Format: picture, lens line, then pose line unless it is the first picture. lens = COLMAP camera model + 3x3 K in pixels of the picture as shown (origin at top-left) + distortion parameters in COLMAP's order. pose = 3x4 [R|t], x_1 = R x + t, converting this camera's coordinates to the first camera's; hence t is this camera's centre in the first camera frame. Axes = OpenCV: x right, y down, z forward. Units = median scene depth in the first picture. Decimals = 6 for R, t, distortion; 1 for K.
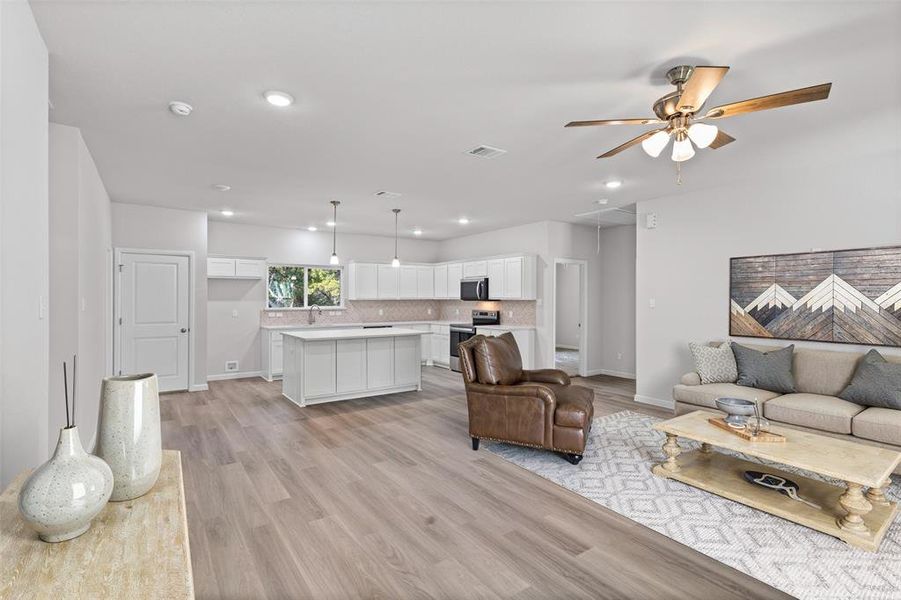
lens RADIAL K [[429.8, 0, 450.5], [0, 429.8, 291.7], [0, 0, 1]] dist [0.003391, 0.000381]
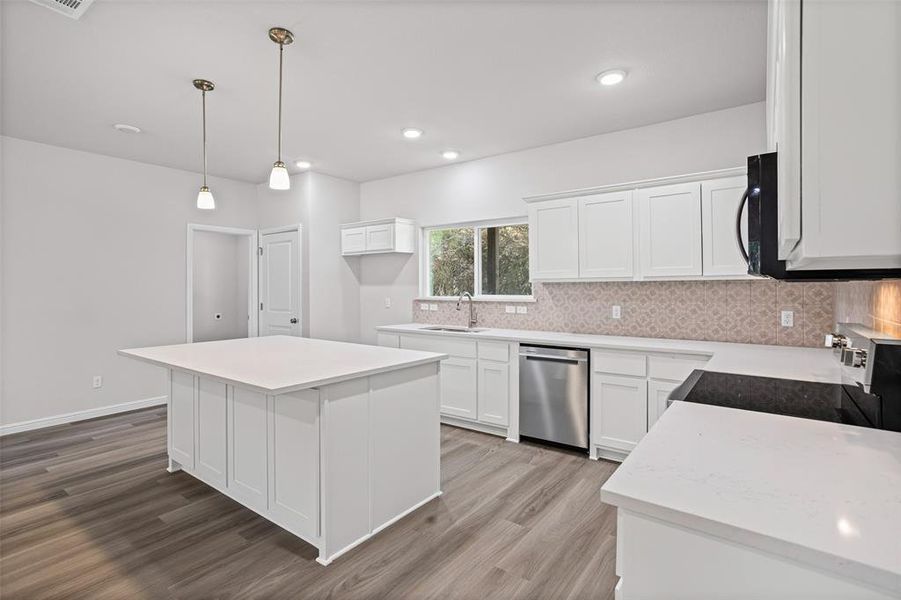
lens RADIAL K [[438.3, 0, 448.7], [0, 438.3, 295.4], [0, 0, 1]] dist [-0.039123, 0.023322]
pose [[0.318846, 0.017104, -0.947652, 0.209851], [0.018747, 0.999528, 0.024348, 0.020878], [0.947621, -0.025529, 0.318374, 0.808053]]
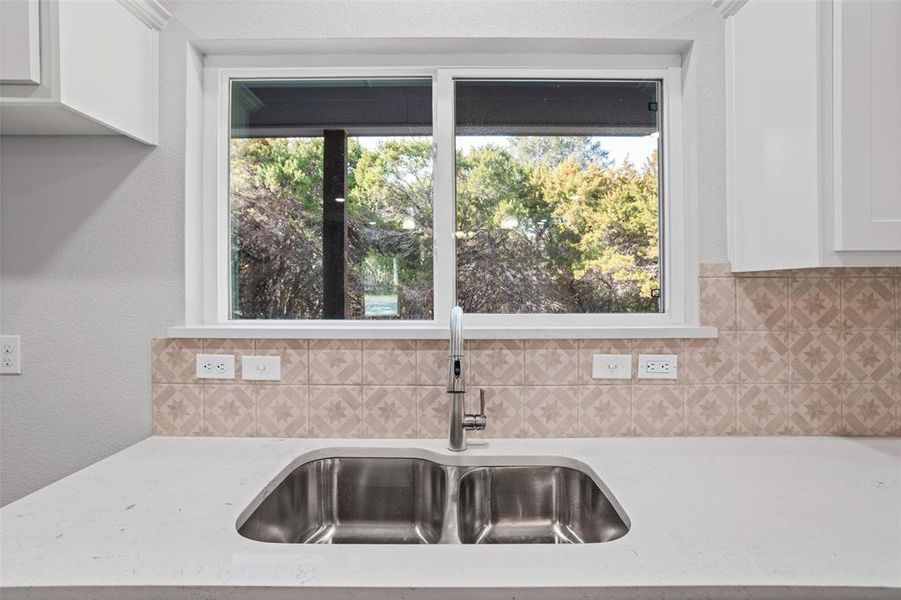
lens RADIAL K [[440.7, 0, 461.7], [0, 440.7, 290.9], [0, 0, 1]] dist [-0.040864, 0.000684]
pose [[0.822578, 0.002253, -0.568647, -0.246985], [0.010517, 0.999761, 0.019174, 0.023470], [0.568555, -0.021753, 0.822358, 0.901216]]
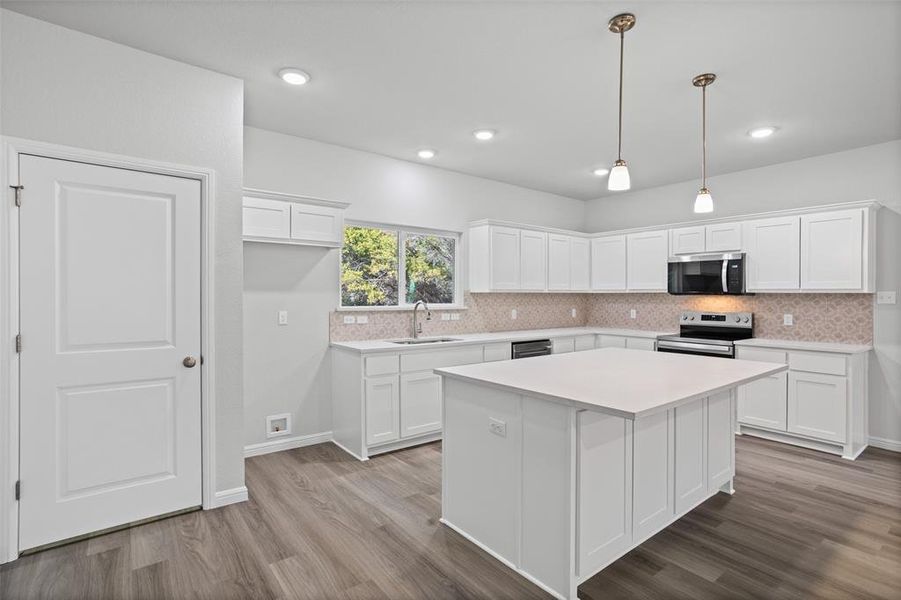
lens RADIAL K [[438.3, 0, 448.7], [0, 438.3, 295.4], [0, 0, 1]] dist [-0.039123, 0.023322]
pose [[0.998736, 0.005447, 0.049964, -0.317048], [-0.006181, 0.999875, 0.014546, 0.015907], [-0.049879, -0.014836, 0.998645, 0.464554]]
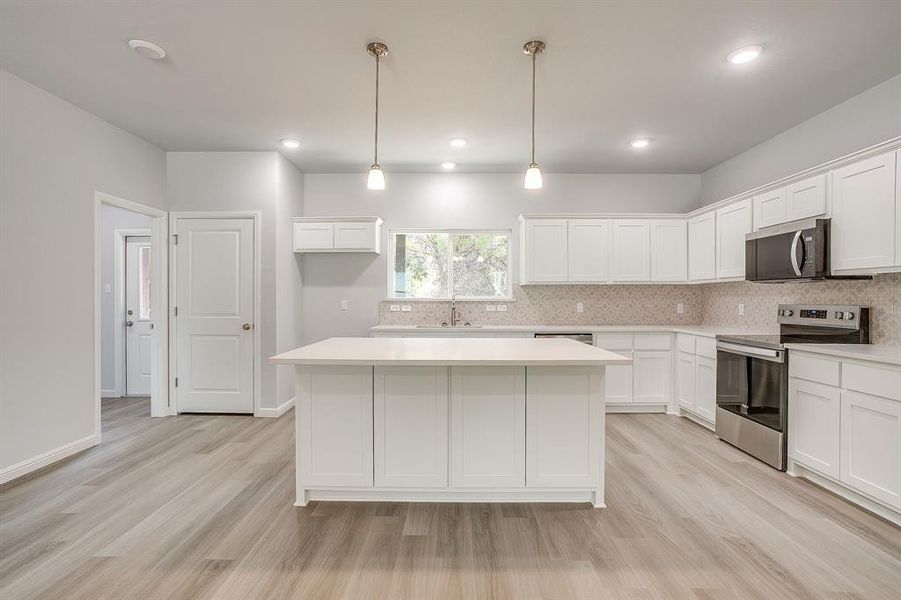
lens RADIAL K [[438.4, 0, 451.8], [0, 438.4, 299.7], [0, 0, 1]] dist [-0.050890, 0.028249]
pose [[0.816794, 0.003564, -0.576918, 0.033984], [0.008122, 0.999811, 0.017676, 0.029583], [0.576872, -0.019124, 0.816610, 0.498805]]
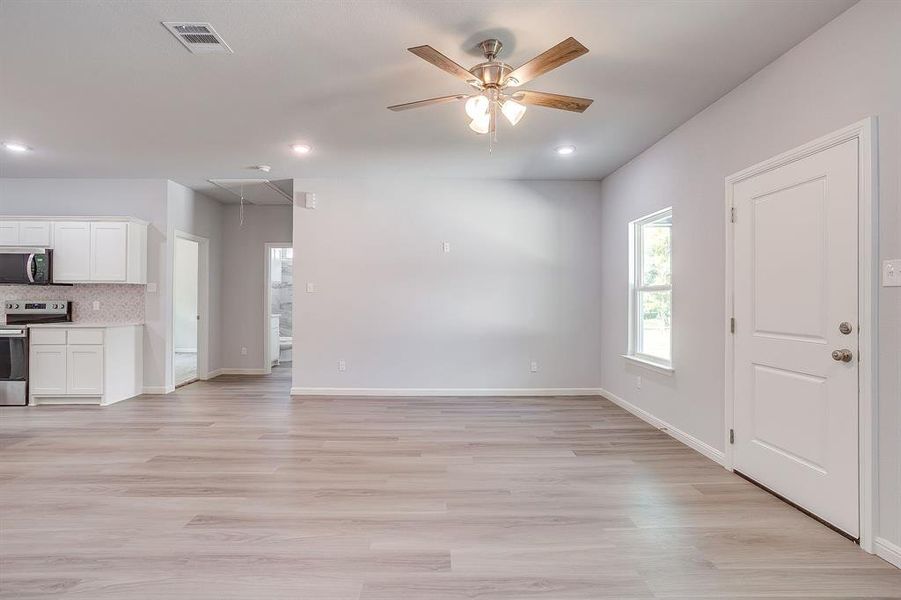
lens RADIAL K [[435.5, 0, 439.2], [0, 435.5, 296.8], [0, 0, 1]] dist [-0.036801, 0.021019]
pose [[0.559131, 0.003318, 0.829073, -0.118785], [-0.016912, 0.999830, 0.007405, 0.024052], [-0.828907, -0.018162, 0.559092, 0.163496]]
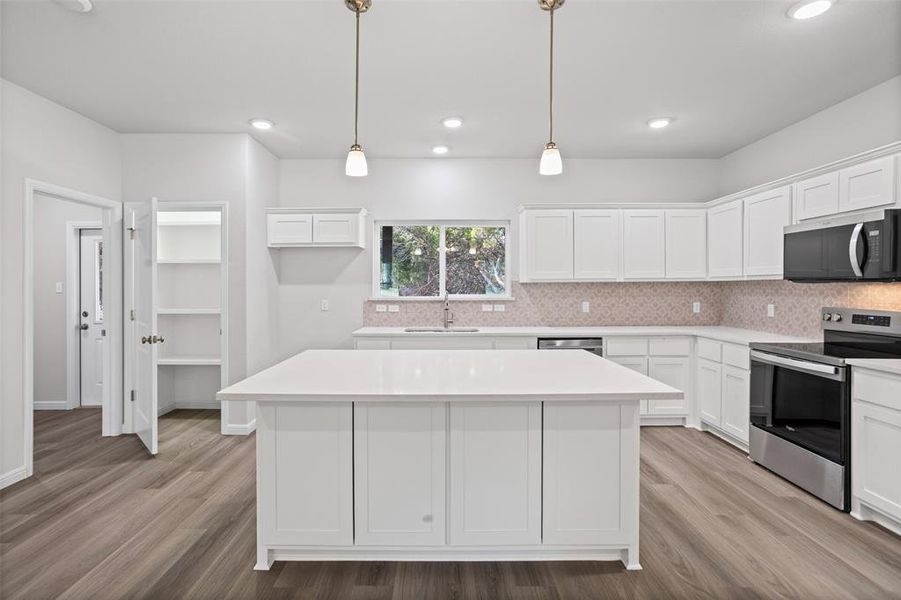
lens RADIAL K [[439.5, 0, 442.7], [0, 439.5, 289.1], [0, 0, 1]] dist [-0.039425, 0.025009]
pose [[0.820668, 0.002088, -0.571402, -0.006002], [0.011598, 0.999726, 0.020311, 0.016182], [0.571288, -0.023296, 0.820419, 0.545503]]
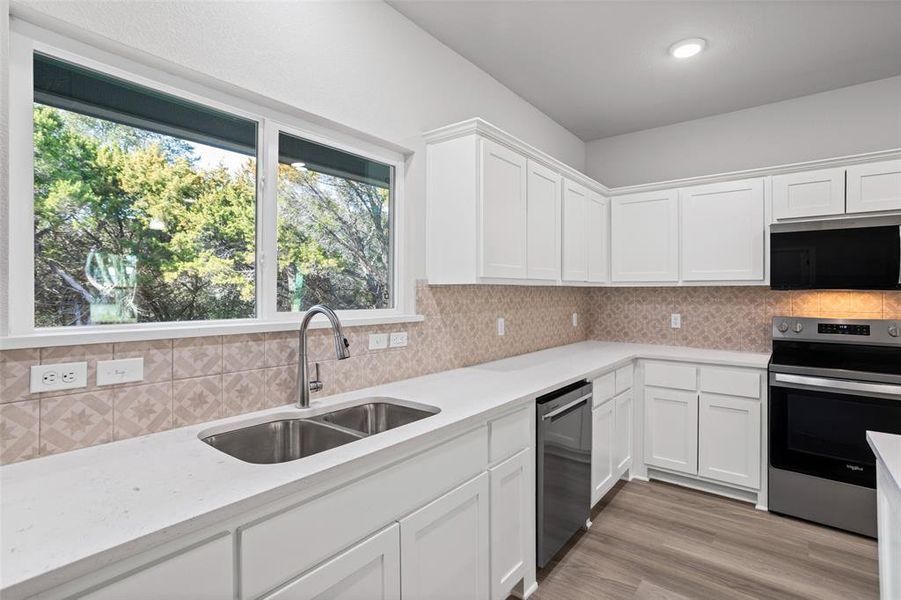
lens RADIAL K [[438.3, 0, 448.7], [0, 438.3, 295.4], [0, 0, 1]] dist [-0.039123, 0.023322]
pose [[0.958145, 0.001953, 0.286278, -0.324816], [-0.008604, 0.999721, 0.021976, 0.021350], [-0.286155, -0.023519, 0.957895, 0.805739]]
